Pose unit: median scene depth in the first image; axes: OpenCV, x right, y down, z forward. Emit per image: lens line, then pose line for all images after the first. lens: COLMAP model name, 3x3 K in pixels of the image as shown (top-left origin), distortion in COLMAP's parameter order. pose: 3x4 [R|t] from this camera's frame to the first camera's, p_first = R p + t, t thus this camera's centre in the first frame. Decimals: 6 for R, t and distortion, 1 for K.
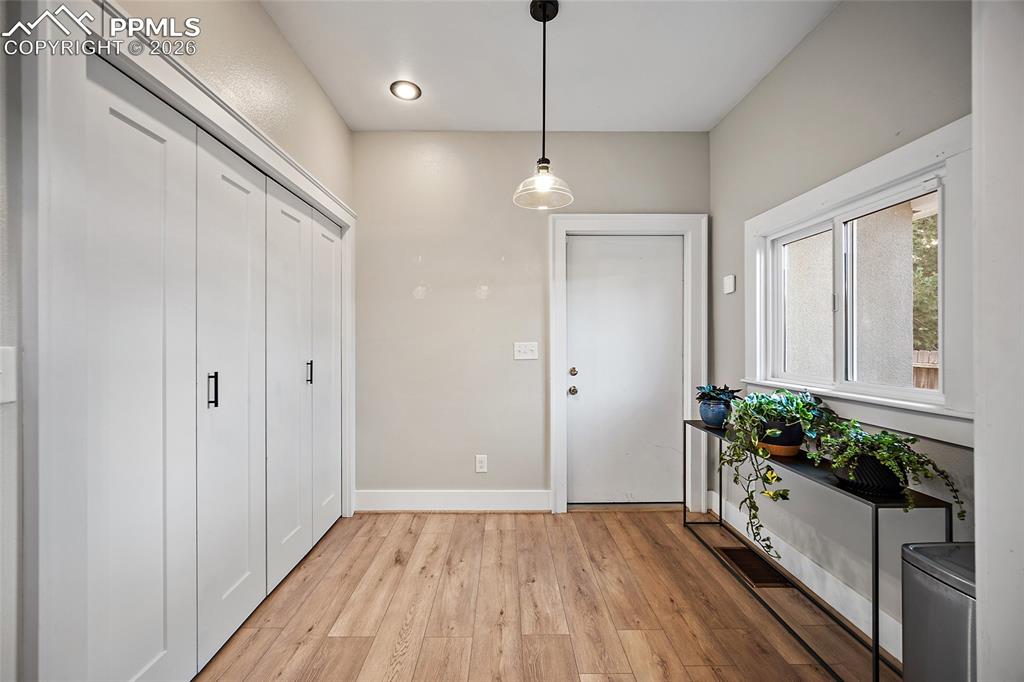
lens RADIAL K [[397.4, 0, 507.3], [0, 397.4, 342.0], [0, 0, 1]] dist [-0.004488, -0.000321]
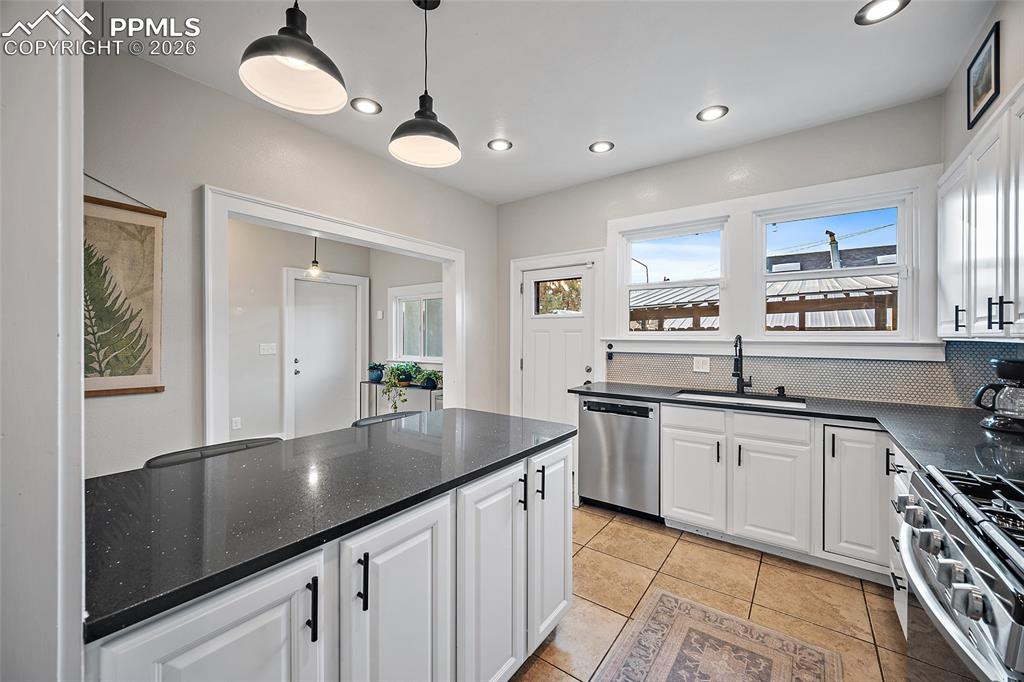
lens RADIAL K [[401.1, 0, 510.0], [0, 401.1, 336.0], [0, 0, 1]] dist [-0.001501, -0.000572]
pose [[0.607152, 0.000115, 0.794586, -1.003862], [-0.001118, 0.999999, 0.000710, -0.052016], [-0.794585, -0.001319, 0.607152, -1.180533]]
